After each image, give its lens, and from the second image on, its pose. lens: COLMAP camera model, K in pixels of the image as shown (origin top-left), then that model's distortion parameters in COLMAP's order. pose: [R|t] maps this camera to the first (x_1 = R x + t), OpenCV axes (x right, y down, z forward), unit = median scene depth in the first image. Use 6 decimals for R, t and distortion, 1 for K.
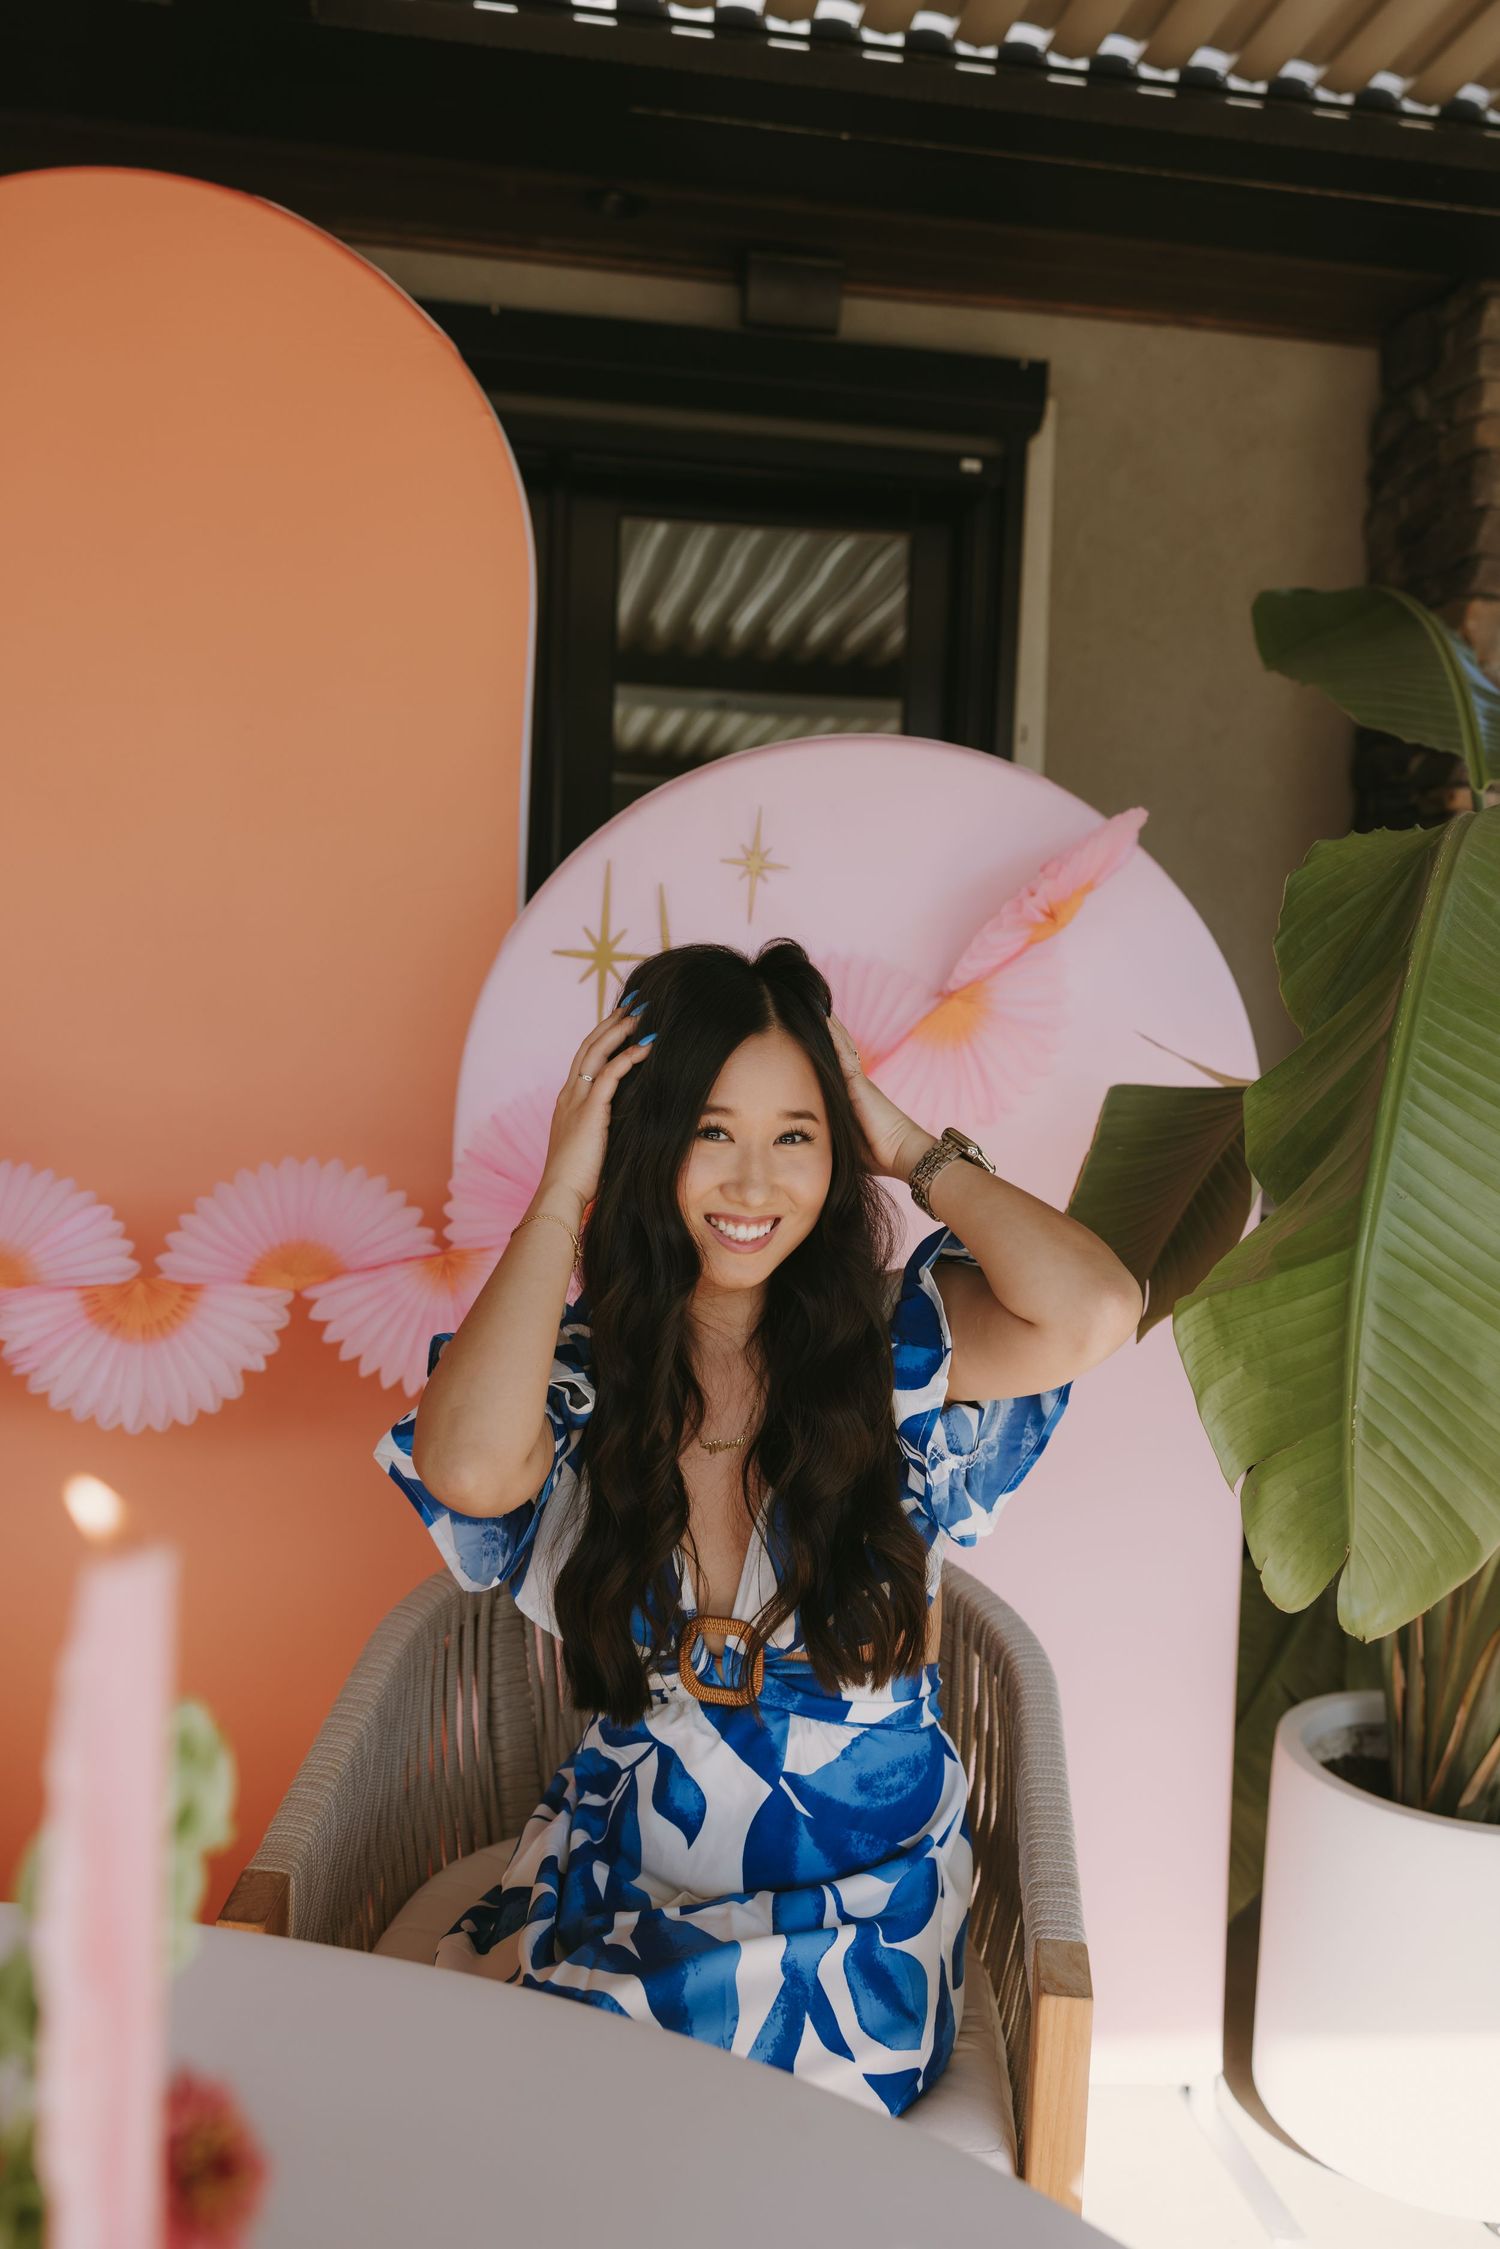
lens RADIAL K [[1751.4, 0, 744.4], [0, 1751.4, 1125.0], [0, 0, 1]] dist [-0.022487, 0.002559]
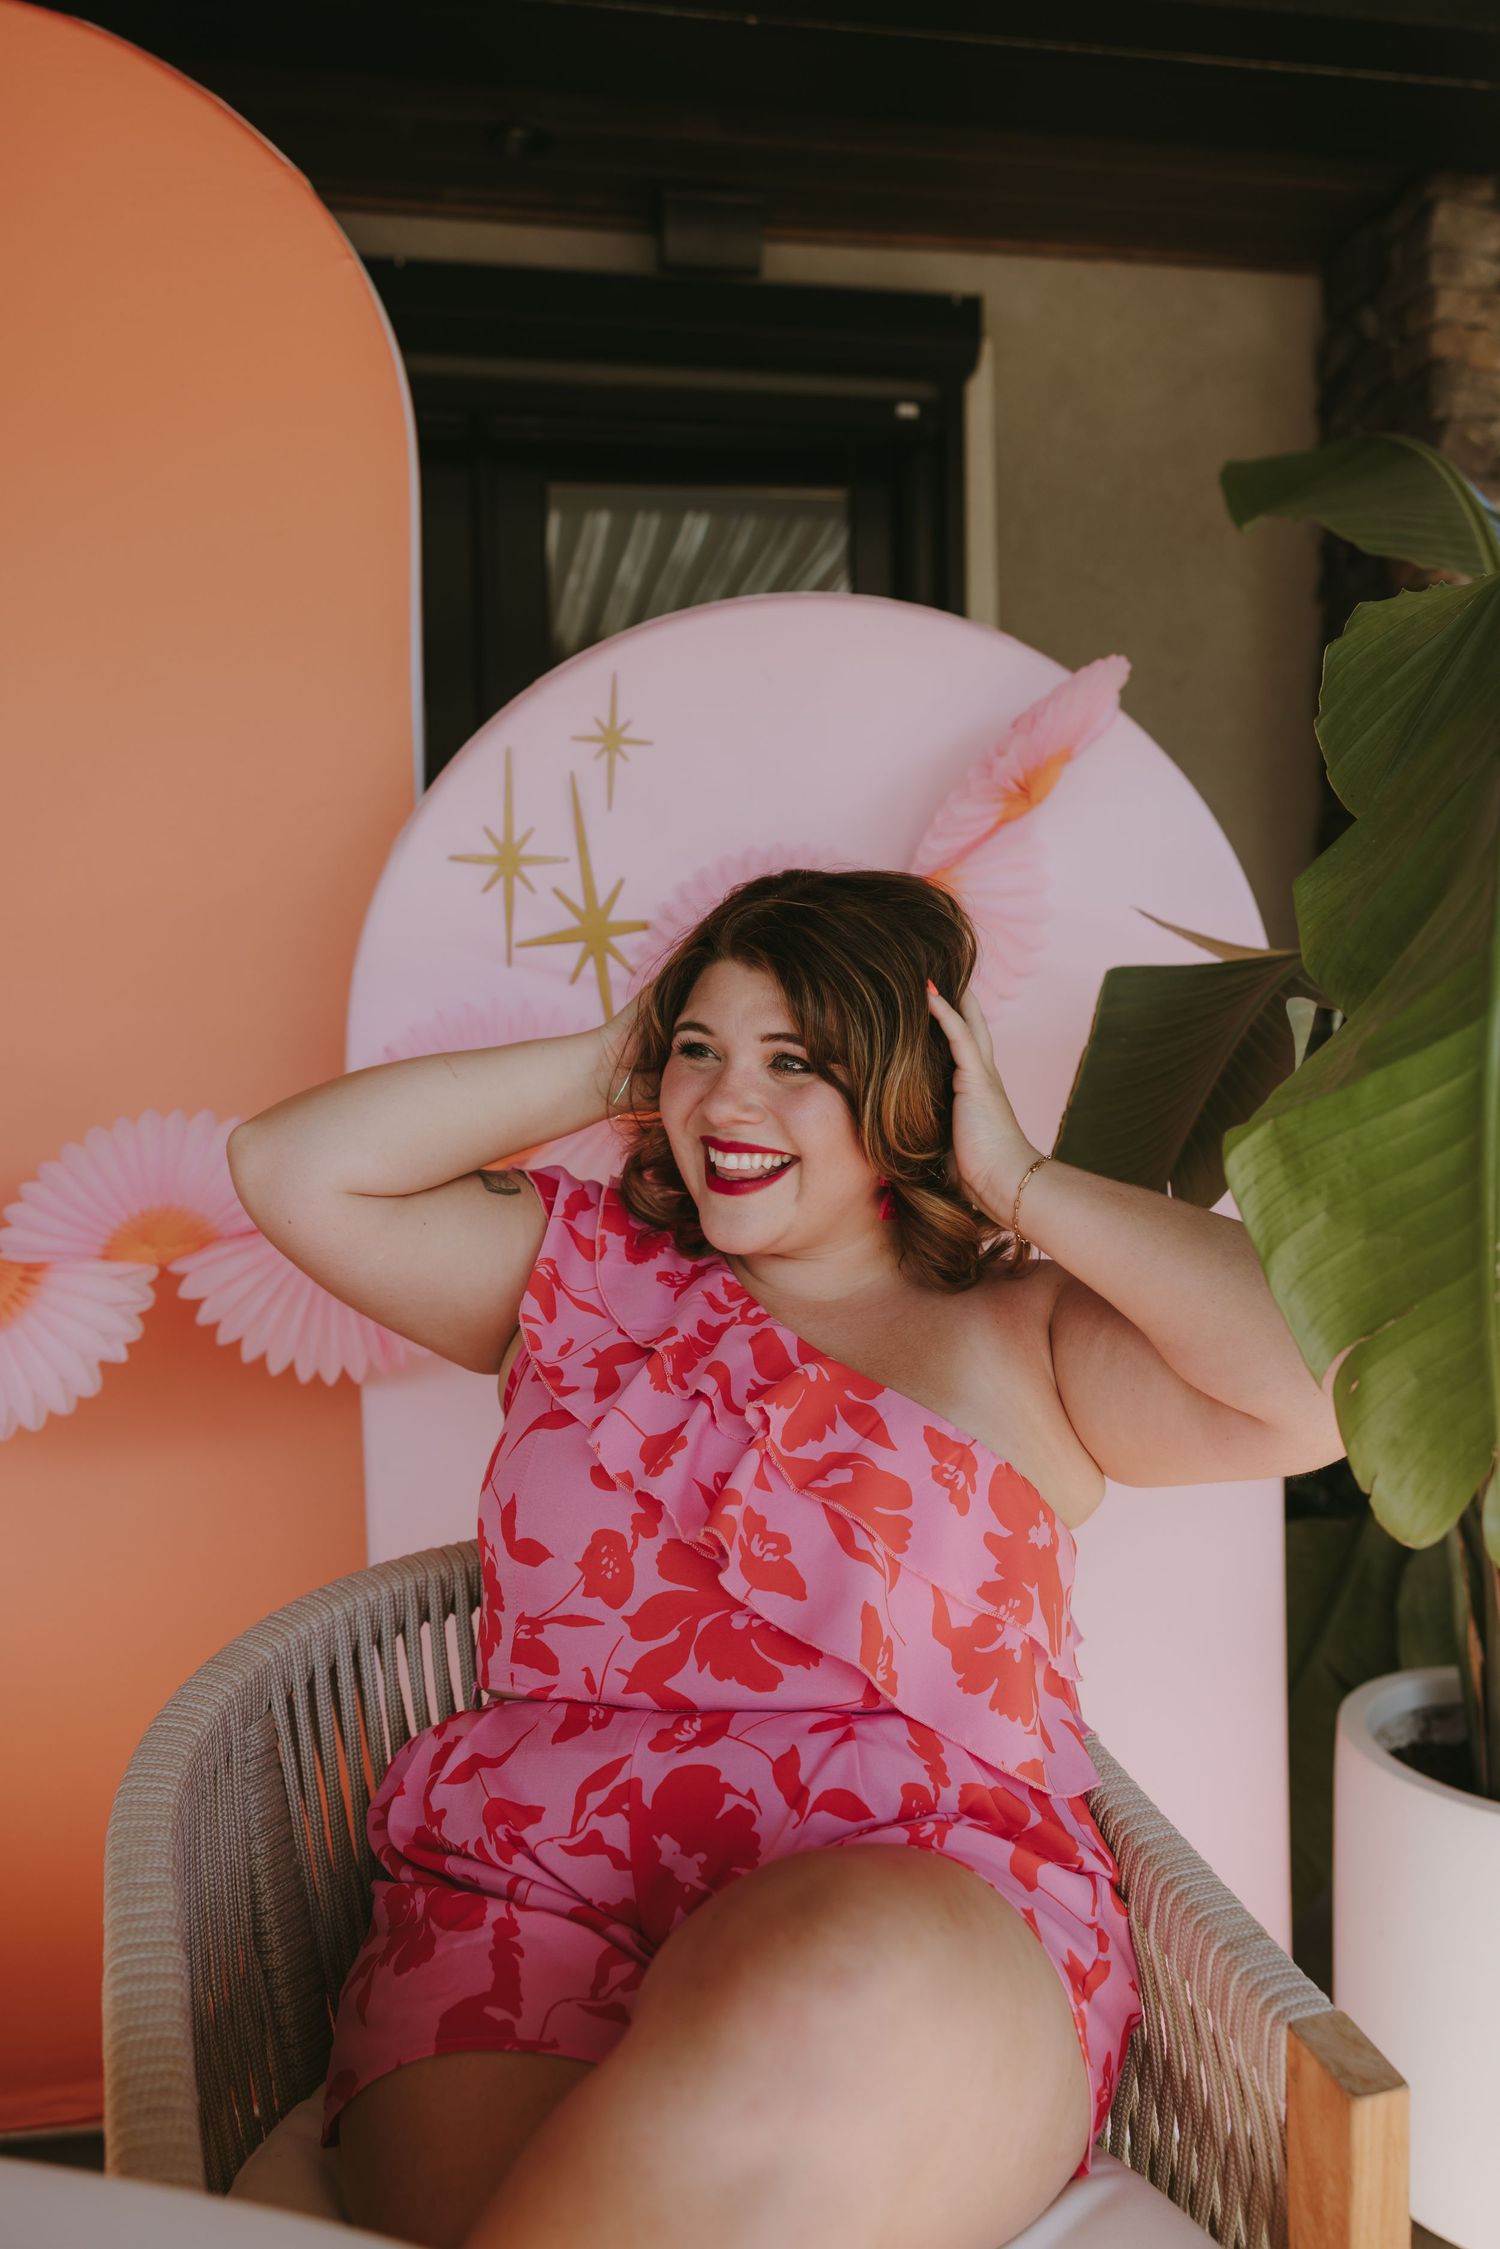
lens RADIAL K [[1653.6, 0, 750.0], [0, 1653.6, 1124.5], [0, 0, 1]] dist [-0.004384, -0.003545]
pose [[0.998497, -0.053363, 0.012465, 0.021302], [0.053578, 0.998407, -0.017659, 0.055721], [-0.011503, 0.018301, 0.999766, 0.194519]]
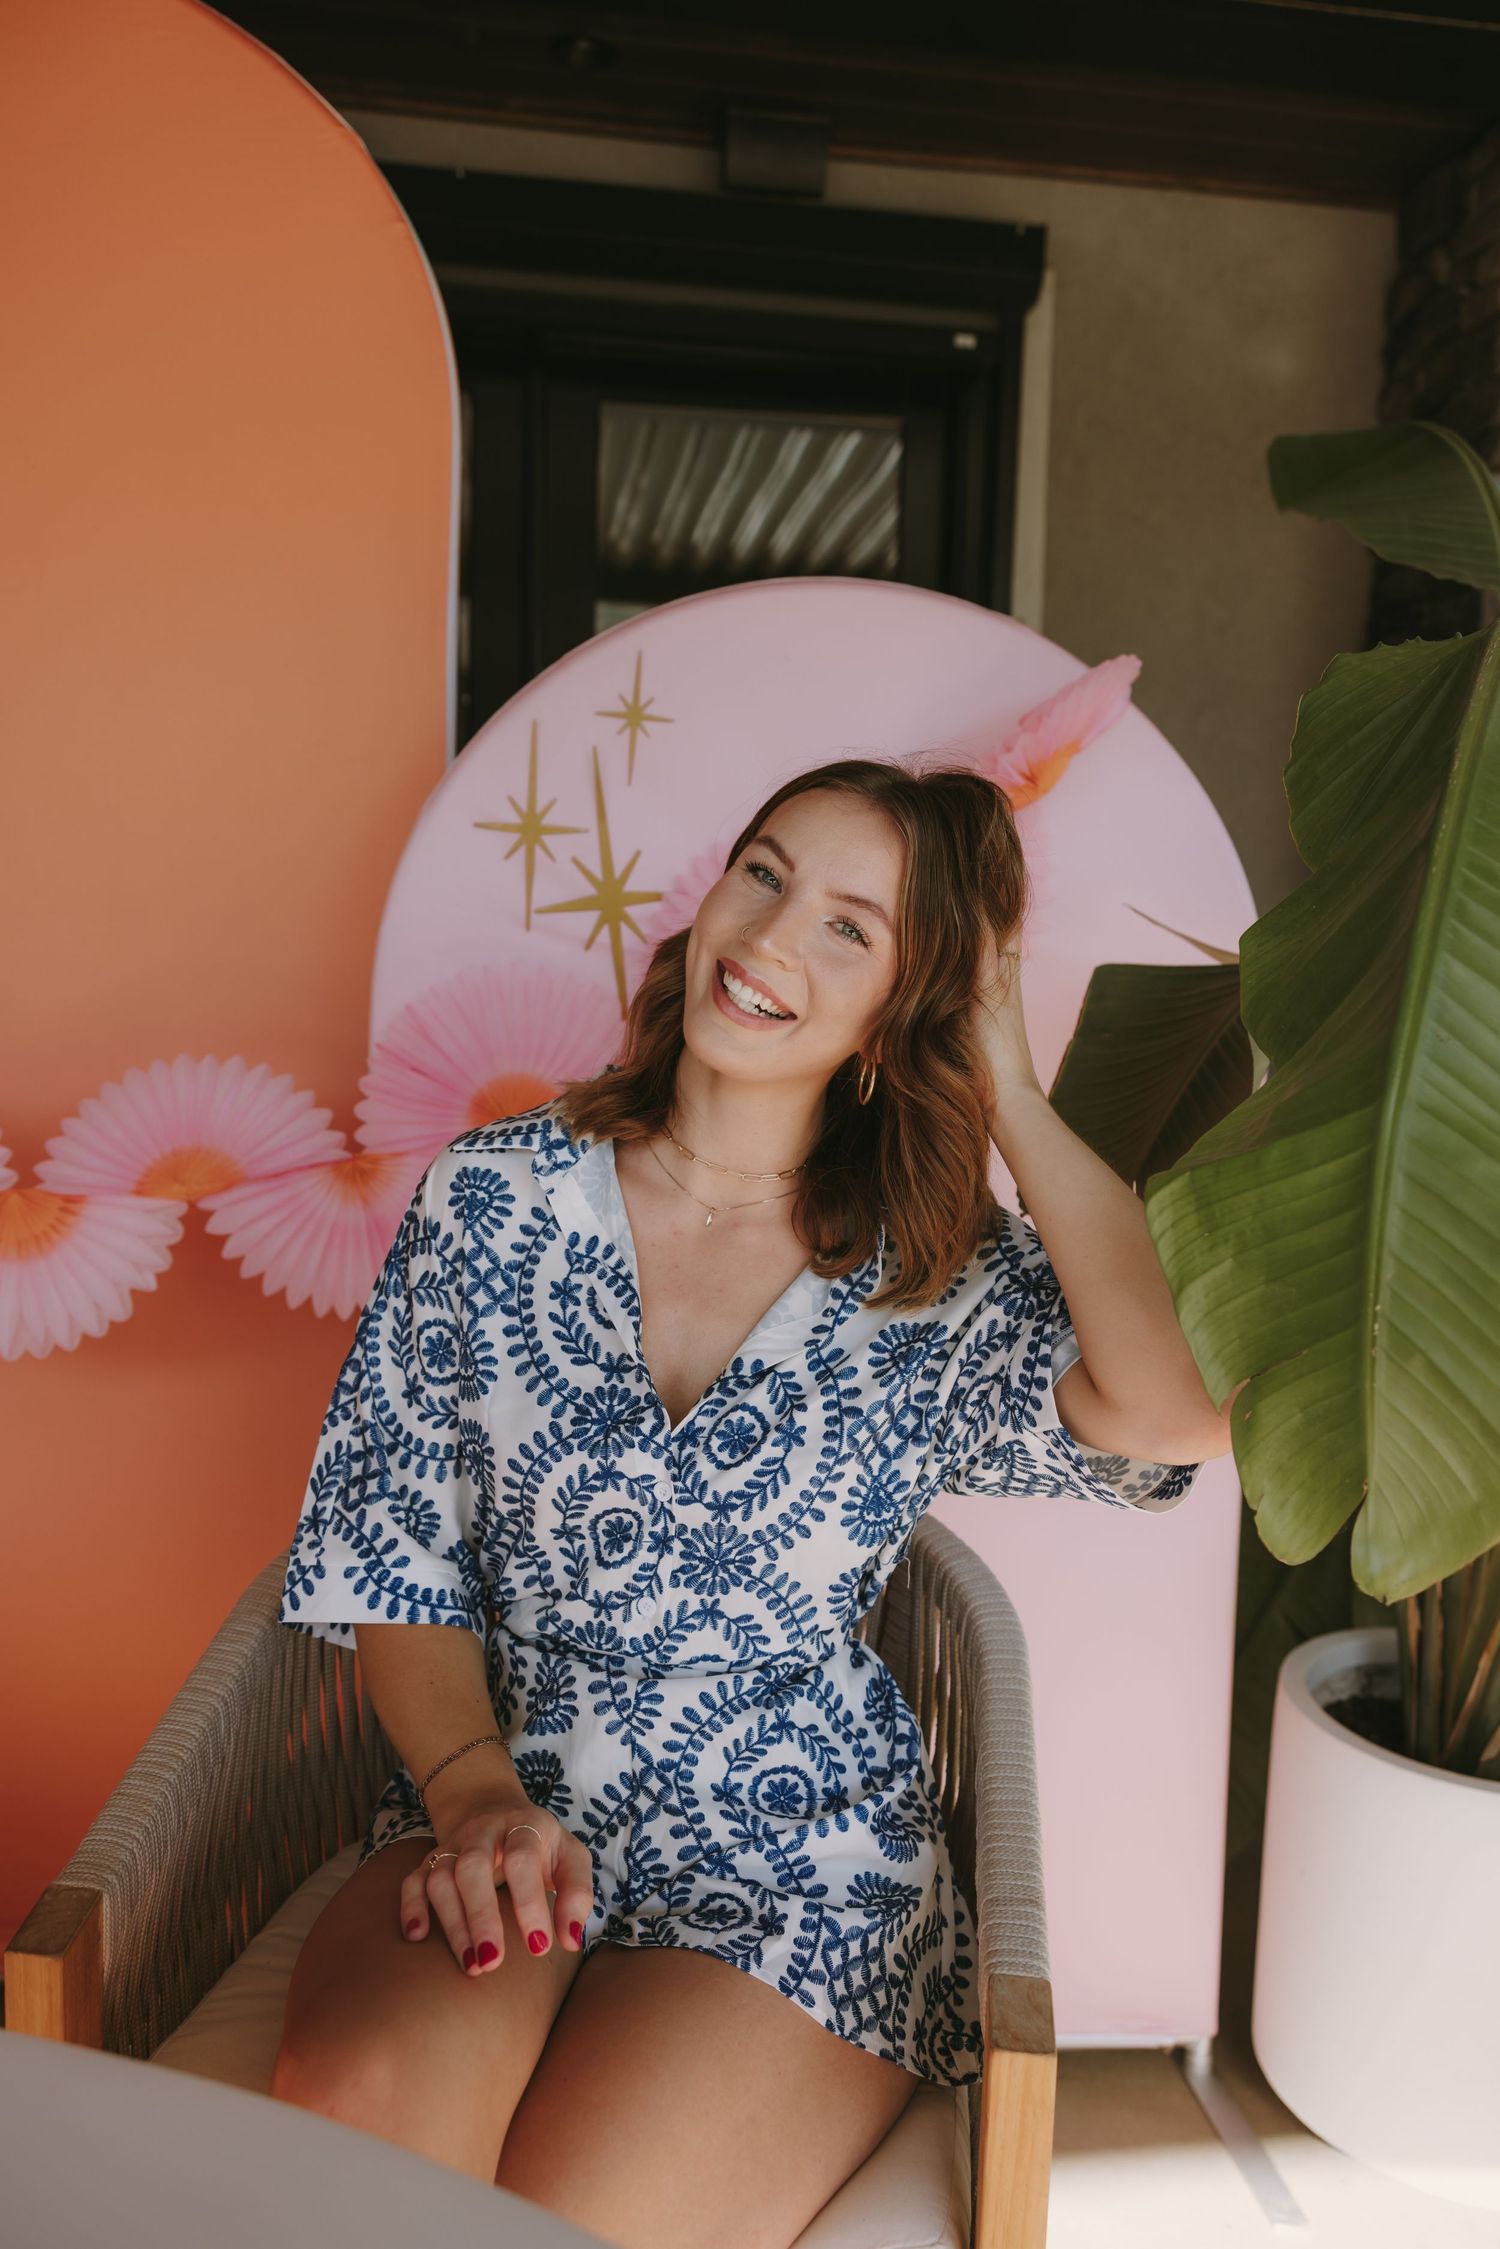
lens RADIAL K [[1663.4, 0, 750.0], [0, 1663.4, 1124.5], [0, 0, 1]] dist [-0.005422, -0.000976]
pose [[0.999908, -0.005972, -0.012193, 0.042354], [0.006503, 0.999010, 0.044009, 0.019008], [0.011918, -0.044084, 0.998957, 0.147153]]
